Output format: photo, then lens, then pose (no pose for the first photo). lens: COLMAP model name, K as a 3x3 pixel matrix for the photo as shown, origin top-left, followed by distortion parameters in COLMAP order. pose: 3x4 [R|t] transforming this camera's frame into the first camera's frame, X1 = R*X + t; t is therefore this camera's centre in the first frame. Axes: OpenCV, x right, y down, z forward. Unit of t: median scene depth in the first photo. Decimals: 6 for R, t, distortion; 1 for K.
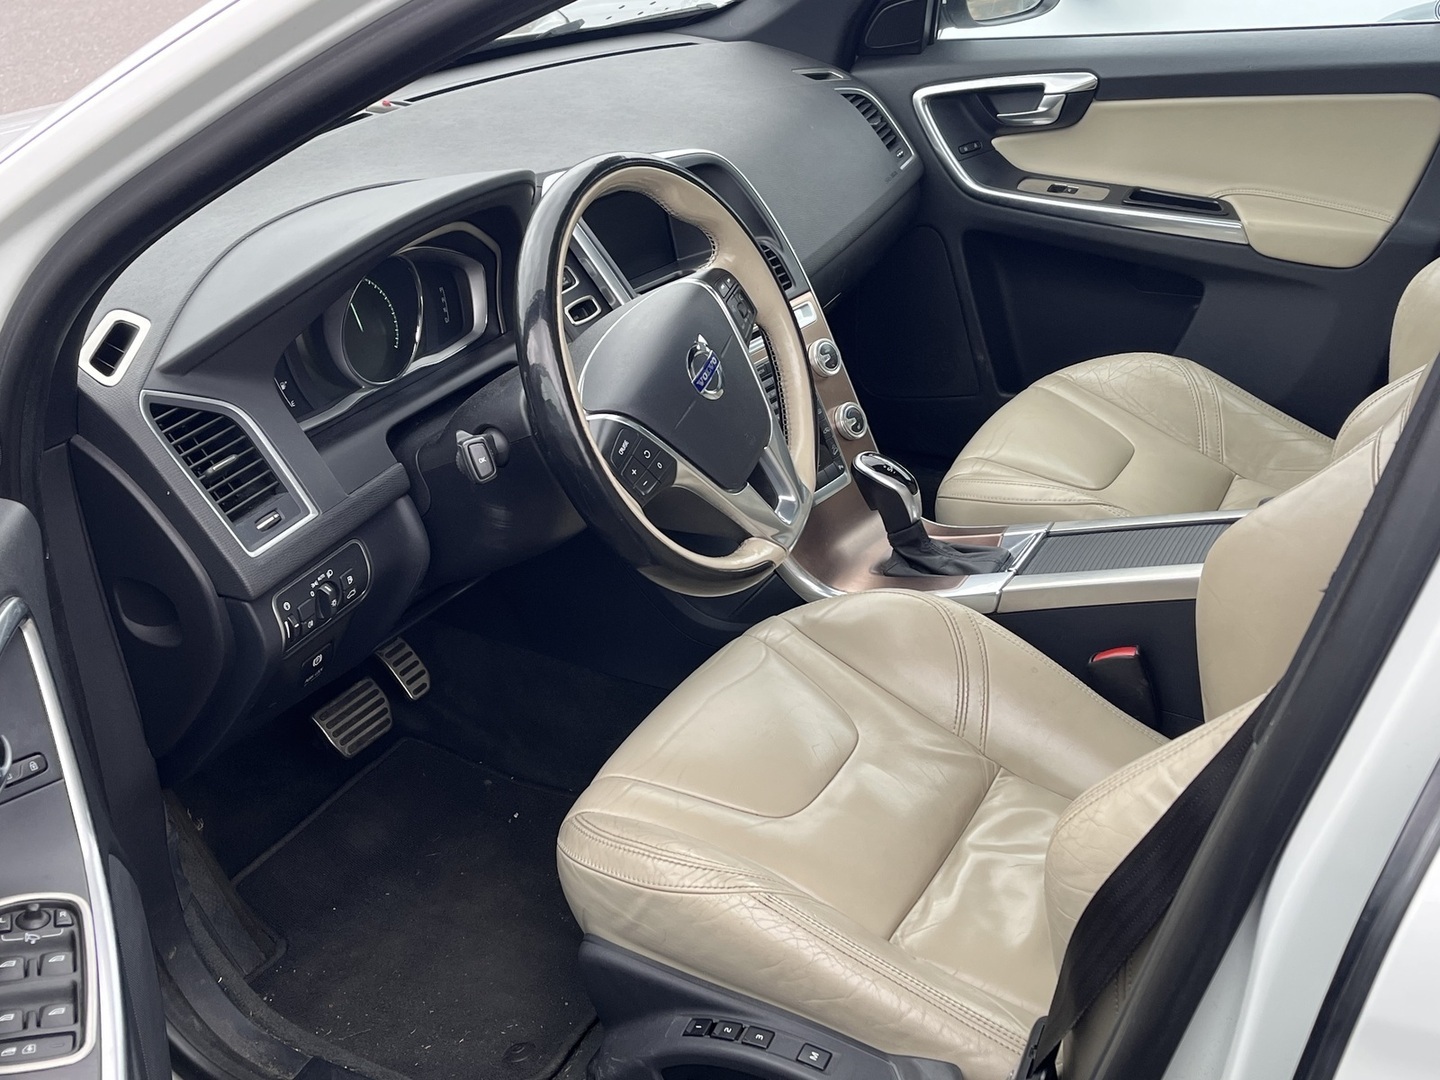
lens RADIAL K [[1600.9, 0, 720.0], [0, 1600.9, 540.0], [0, 0, 1]] dist [0.010120, -0.000919]
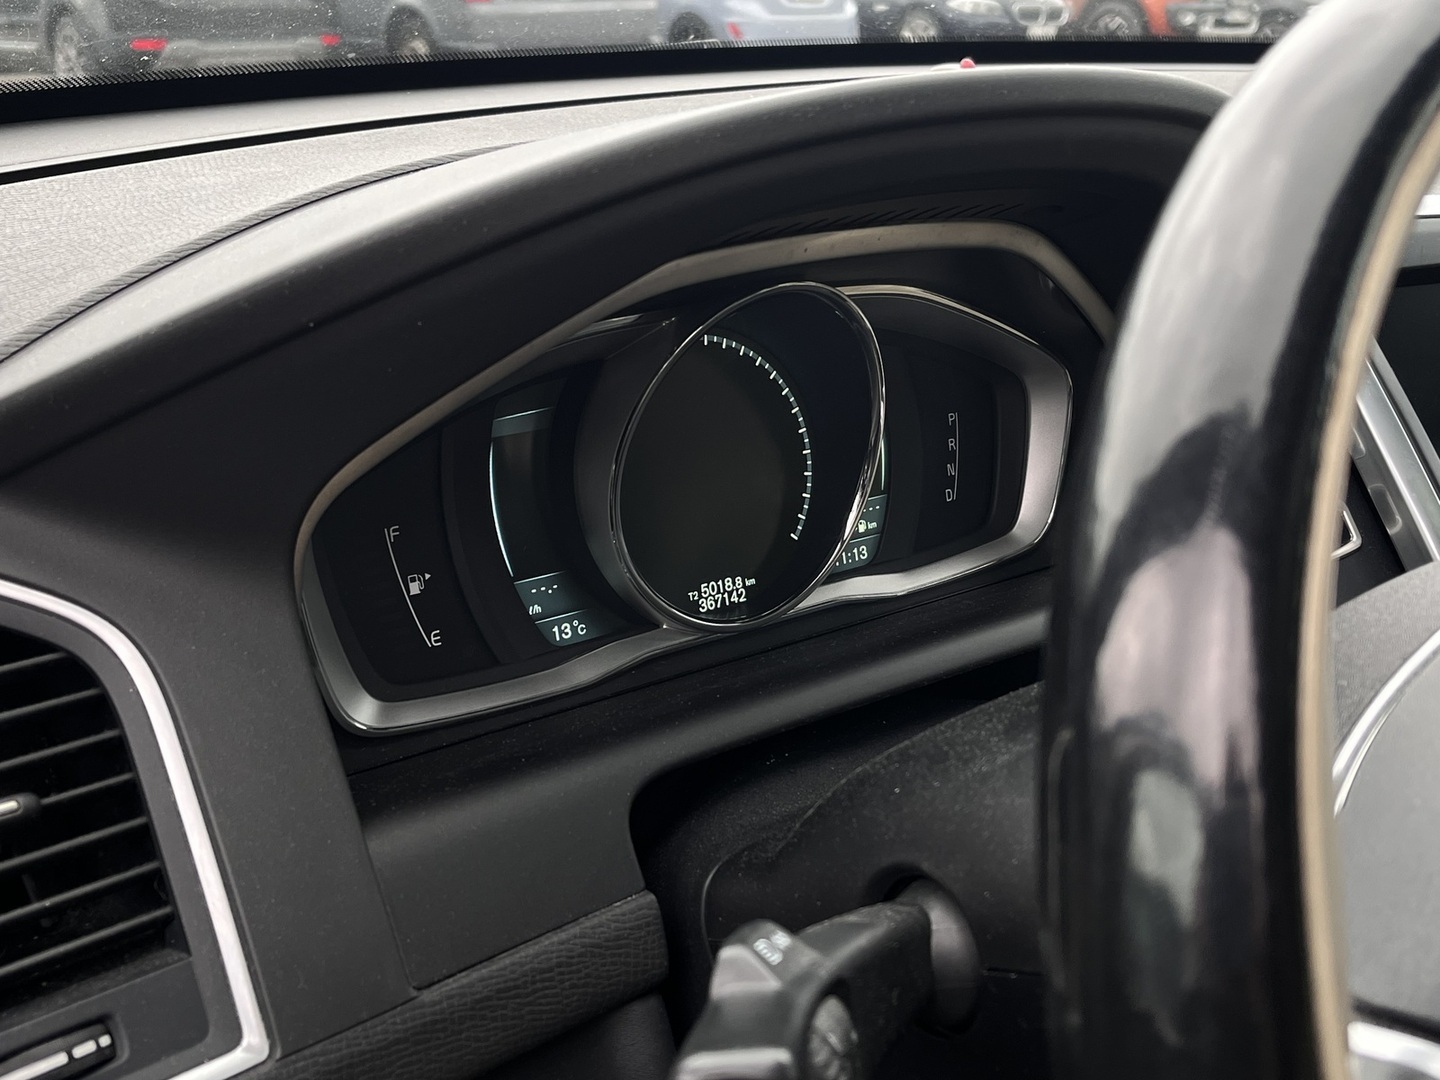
lens RADIAL K [[1600.9, 0, 720.0], [0, 1600.9, 540.0], [0, 0, 1]] dist [0.010120, -0.000919]
pose [[0.909027, 0.182679, -0.374565, -0.084278], [-0.226681, 0.970953, -0.076585, -0.097743], [0.349694, 0.154525, 0.924032, 0.723109]]
